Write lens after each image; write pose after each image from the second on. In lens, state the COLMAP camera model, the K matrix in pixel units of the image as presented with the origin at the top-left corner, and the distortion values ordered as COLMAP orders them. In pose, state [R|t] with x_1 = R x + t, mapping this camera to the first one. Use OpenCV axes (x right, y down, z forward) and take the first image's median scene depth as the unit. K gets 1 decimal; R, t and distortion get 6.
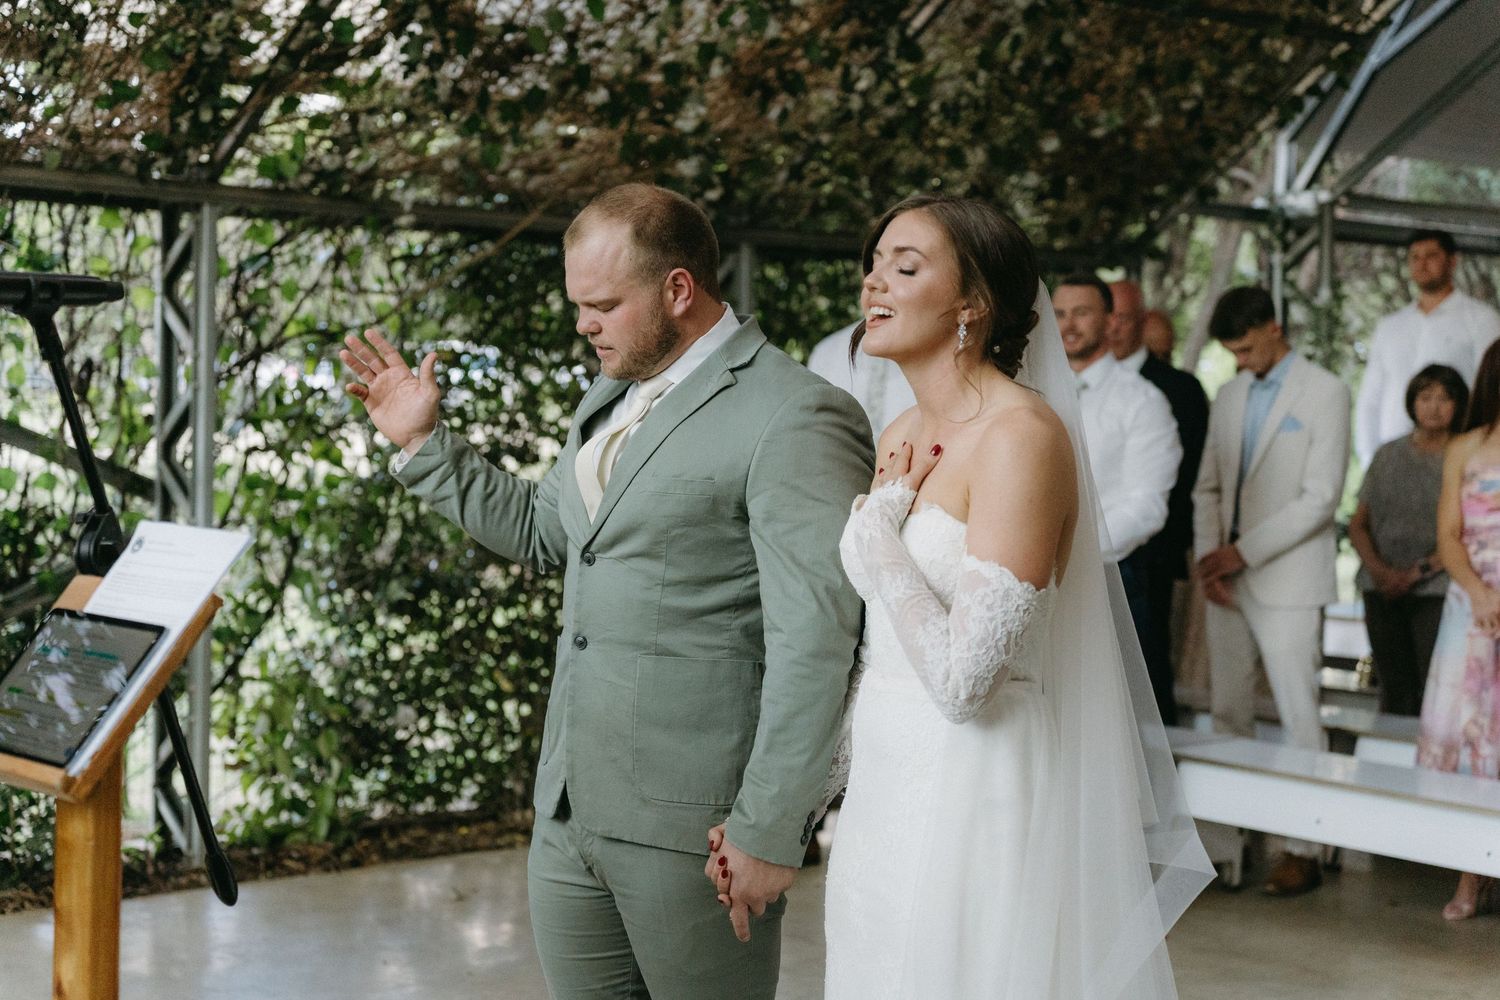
lens RADIAL K [[2449.8, 0, 754.1], [0, 2449.8, 500.8], [0, 0, 1]] dist [-0.025529, 0.000000]
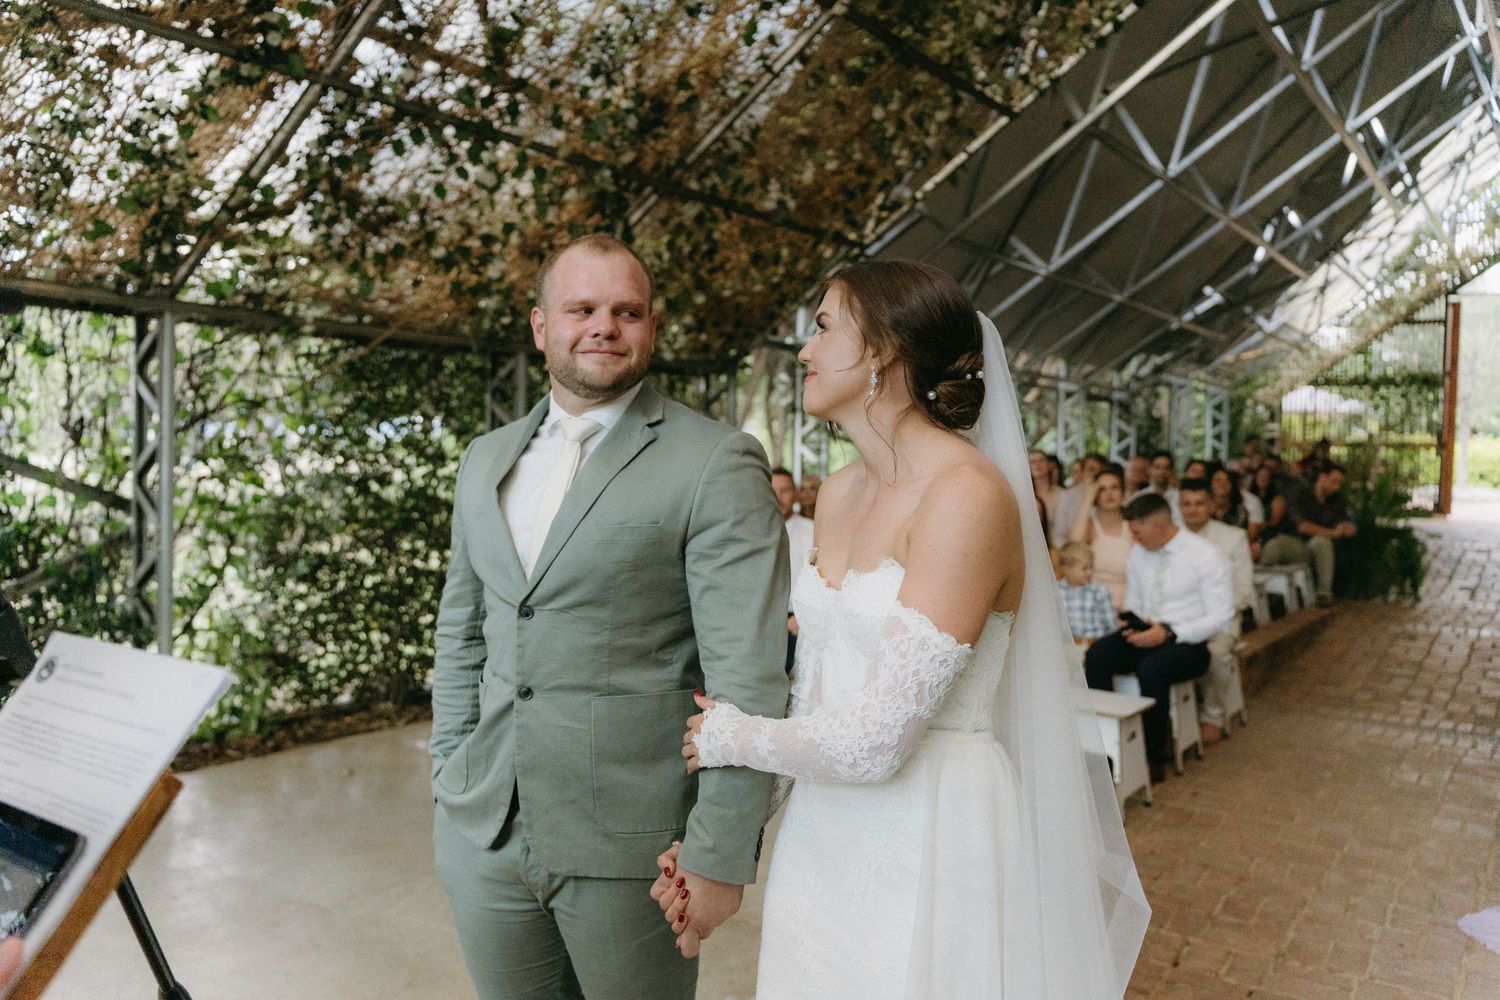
lens RADIAL K [[1216.9, 0, 758.9], [0, 1216.9, 505.4], [0, 0, 1]] dist [-0.001772, -0.025387]
pose [[0.973861, -0.004356, 0.227101, -0.039356], [0.002244, 0.999952, 0.009558, -0.010266], [-0.227132, -0.008798, 0.973824, 0.185471]]
